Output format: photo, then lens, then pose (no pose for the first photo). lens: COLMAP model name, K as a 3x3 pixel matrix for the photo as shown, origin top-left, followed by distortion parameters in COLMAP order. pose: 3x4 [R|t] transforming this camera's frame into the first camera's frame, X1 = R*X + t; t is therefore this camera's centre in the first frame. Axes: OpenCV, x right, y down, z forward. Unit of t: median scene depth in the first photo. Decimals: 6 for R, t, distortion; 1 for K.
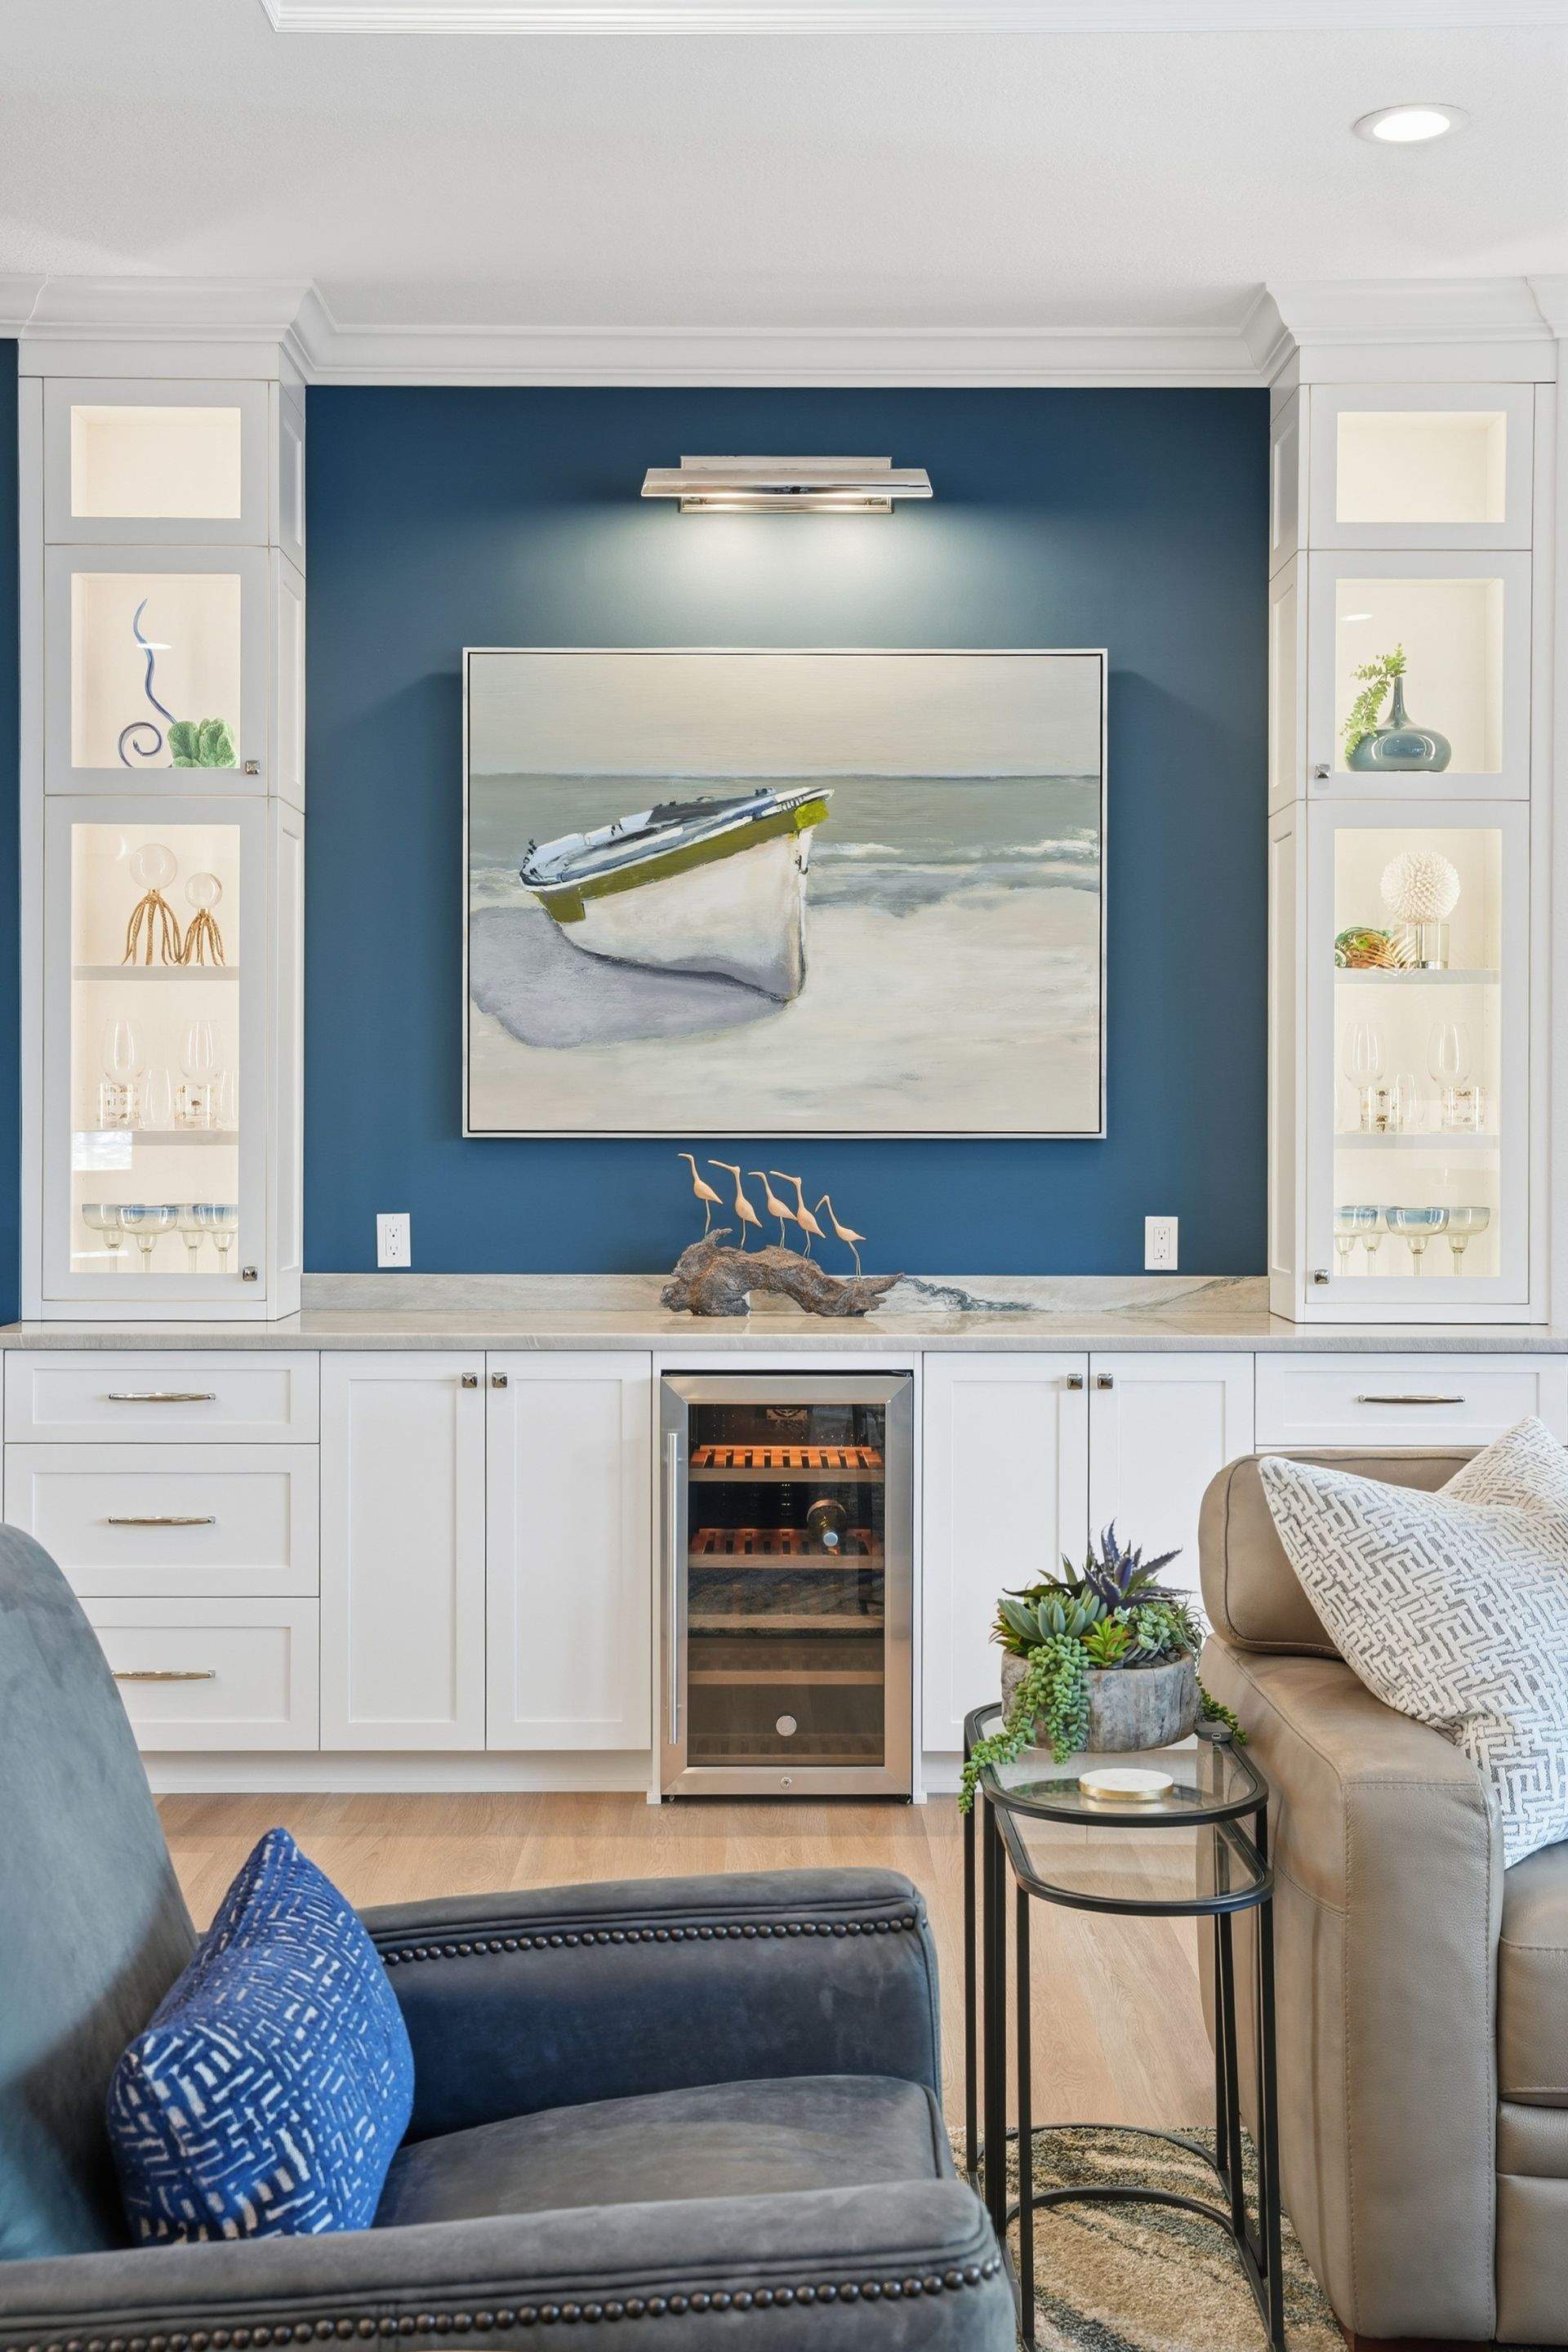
lens RADIAL K [[3382.1, 0, 784.0], [0, 3382.1, 1176.0], [0, 0, 1]] dist [0.005957, 0.088435]
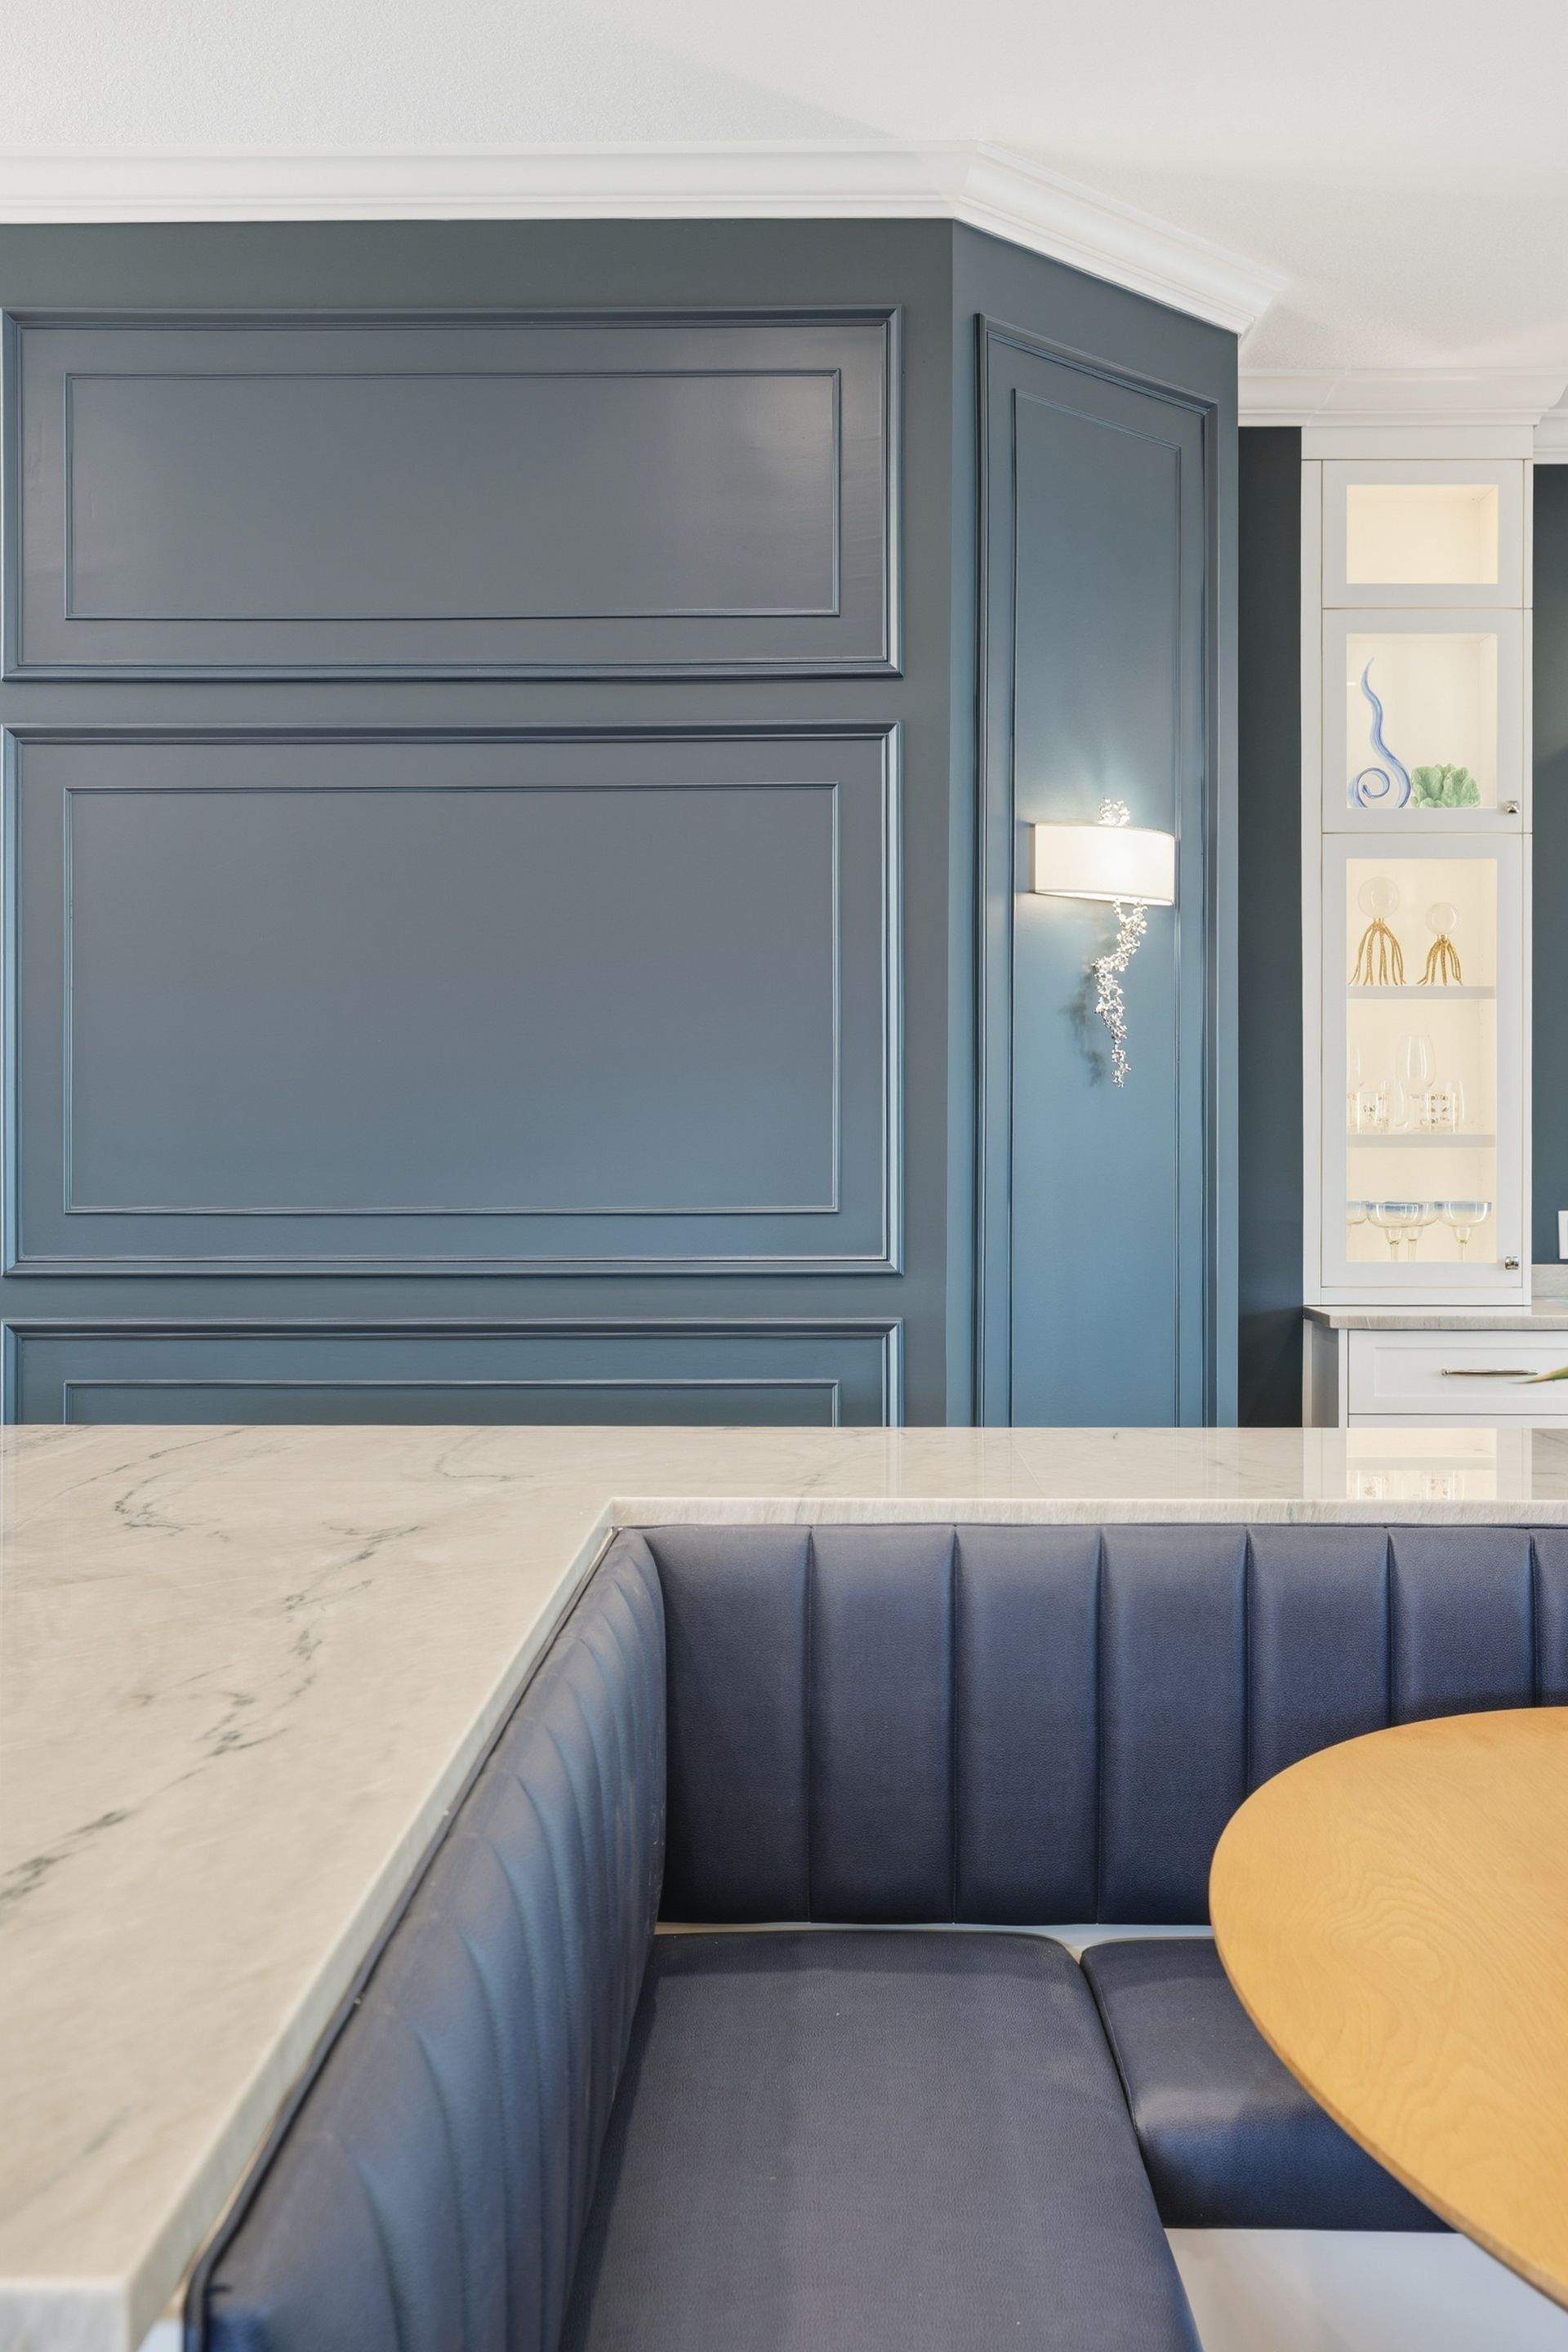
lens RADIAL K [[3068.3, 0, 662.8], [0, 3068.3, 1120.2], [0, 0, 1]] dist [0.019637, 0.079729]
pose [[0.999897, 0.002901, 0.014043, -0.432709], [-0.002671, 0.999862, -0.016368, -0.000724], [-0.014088, 0.016329, 0.999767, -0.007858]]
